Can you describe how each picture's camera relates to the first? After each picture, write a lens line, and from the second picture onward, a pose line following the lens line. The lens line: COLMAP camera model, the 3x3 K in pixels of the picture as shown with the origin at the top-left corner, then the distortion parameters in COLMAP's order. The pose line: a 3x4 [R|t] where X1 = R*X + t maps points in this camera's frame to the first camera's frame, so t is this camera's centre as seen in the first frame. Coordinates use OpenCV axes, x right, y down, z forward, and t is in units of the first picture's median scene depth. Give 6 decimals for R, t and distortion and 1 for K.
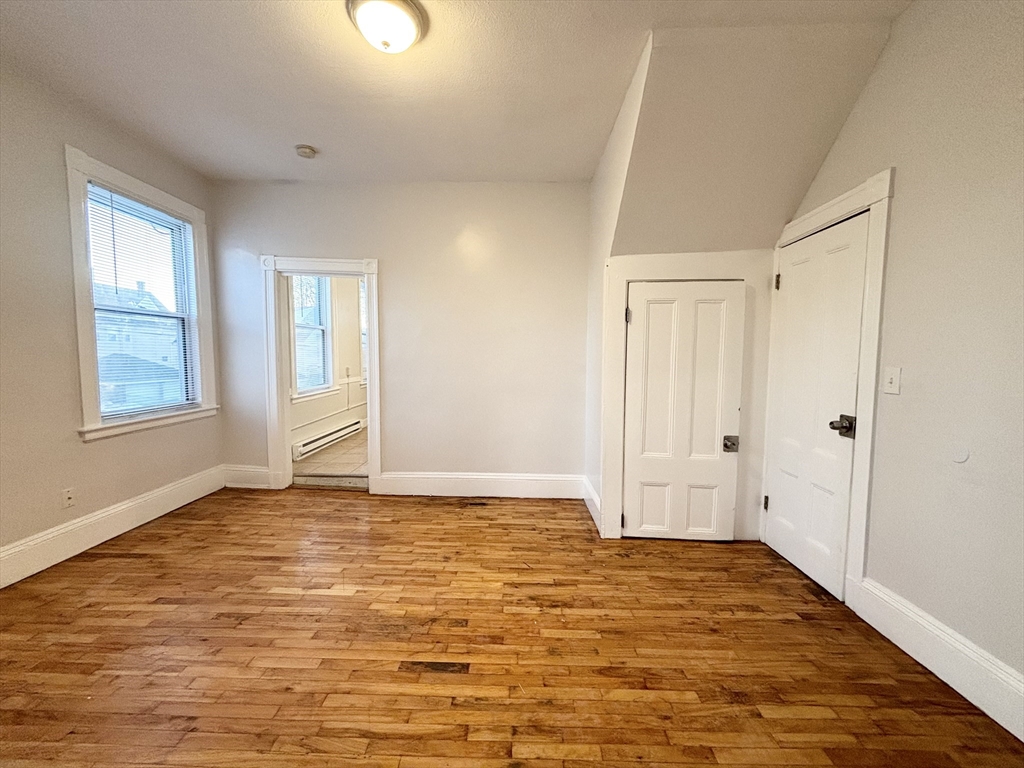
lens RADIAL K [[414.8, 0, 505.5], [0, 414.8, 385.0], [0, 0, 1]] dist [0.008294, 0.001303]
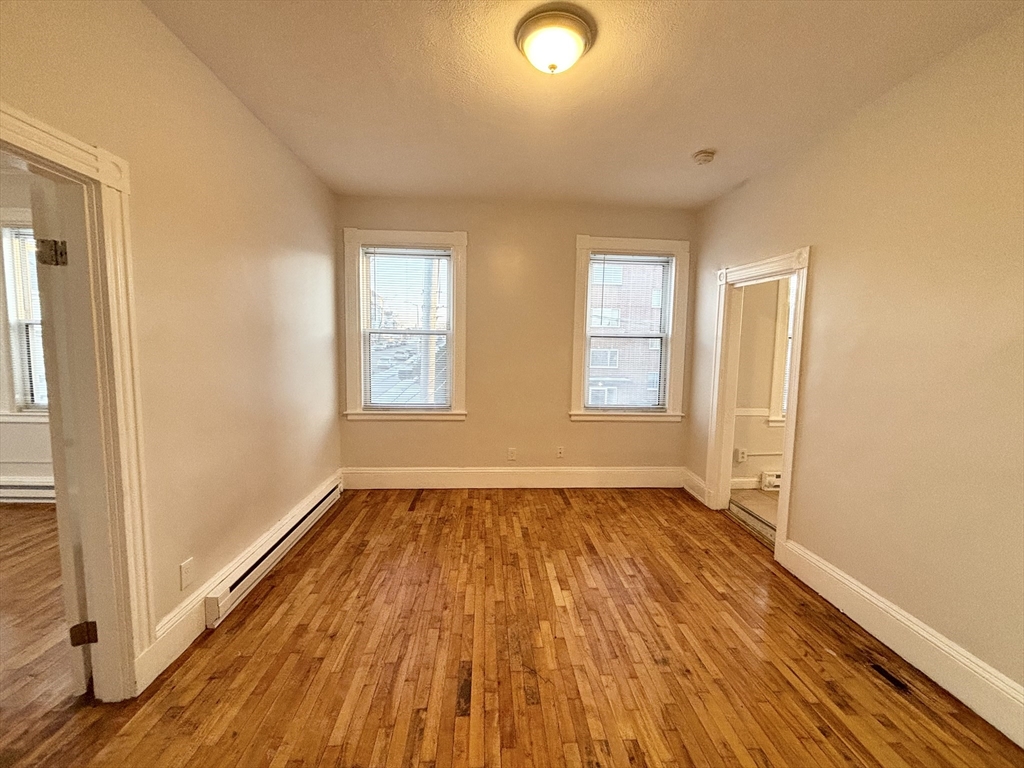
lens RADIAL K [[414.8, 0, 514.1], [0, 414.8, 384.4], [0, 0, 1]] dist [0.008294, 0.001303]
pose [[0.100263, 0.086824, -0.991165, 0.484521], [-0.093556, 0.992594, 0.077485, -0.096906], [0.990553, 0.084960, 0.107644, 0.570104]]
